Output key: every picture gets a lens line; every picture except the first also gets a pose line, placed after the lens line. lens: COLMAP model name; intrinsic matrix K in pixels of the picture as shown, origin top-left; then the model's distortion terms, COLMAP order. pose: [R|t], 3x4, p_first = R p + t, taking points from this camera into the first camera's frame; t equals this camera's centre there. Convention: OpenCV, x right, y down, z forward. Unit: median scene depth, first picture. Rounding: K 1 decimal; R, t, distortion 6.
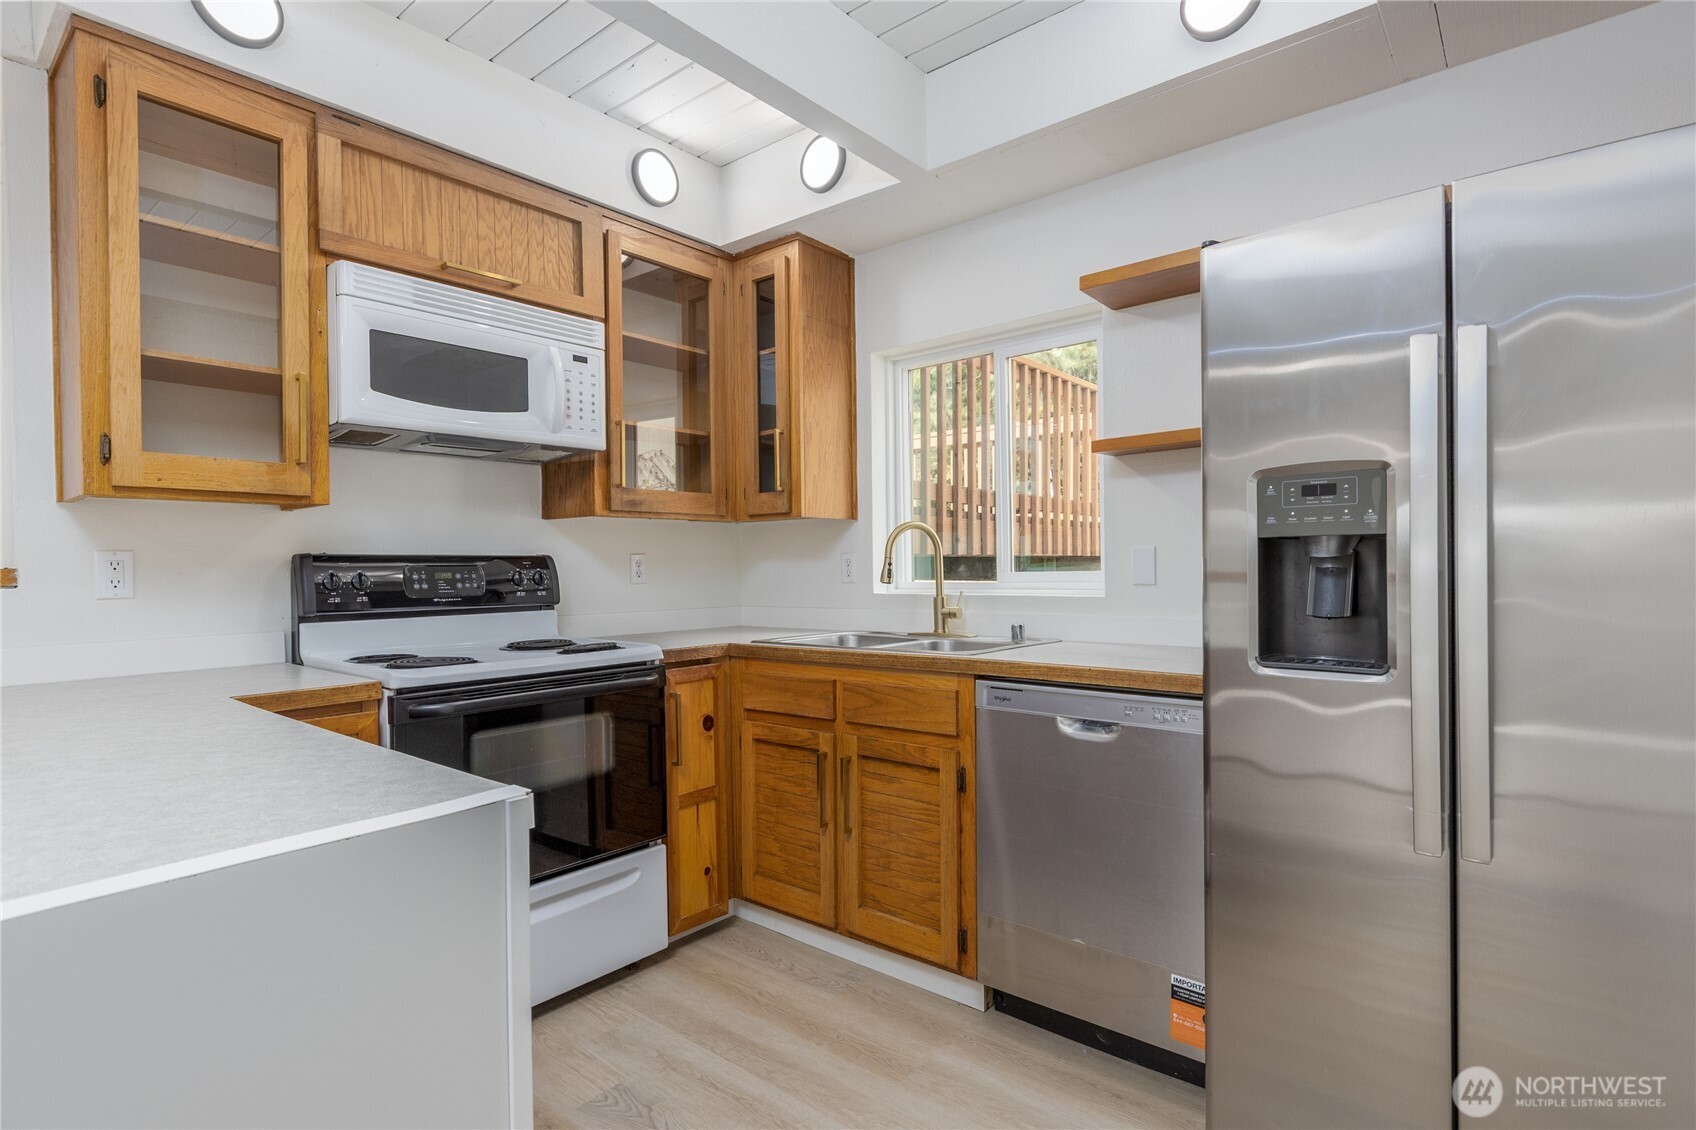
lens RADIAL K [[829.3, 0, 854.8], [0, 829.3, 567.2], [0, 0, 1]] dist [-0.008788, 0.000421]
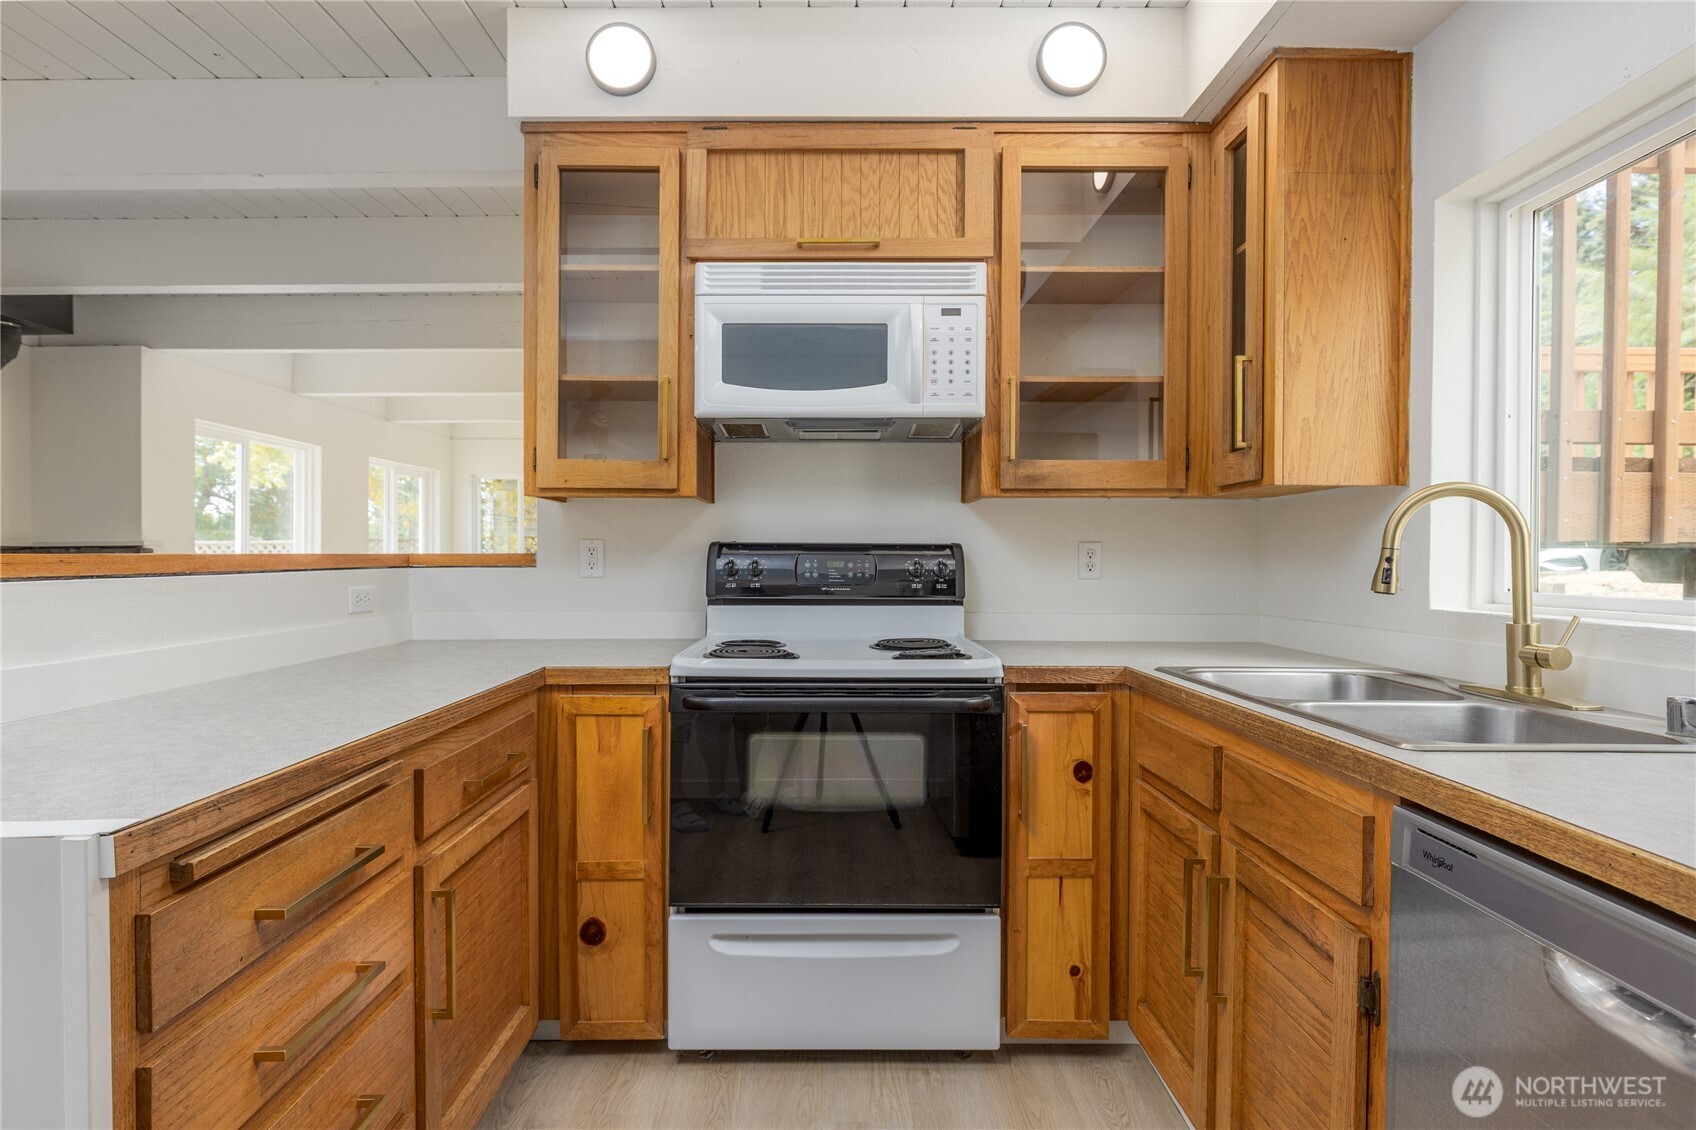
lens RADIAL K [[829.3, 0, 838.7], [0, 829.3, 563.9], [0, 0, 1]] dist [-0.008788, 0.000421]
pose [[0.640082, 0.019360, -0.768063, 0.253489], [-0.012645, 0.999813, 0.014663, -0.004658], [0.768203, 0.000327, 0.640206, 0.374459]]
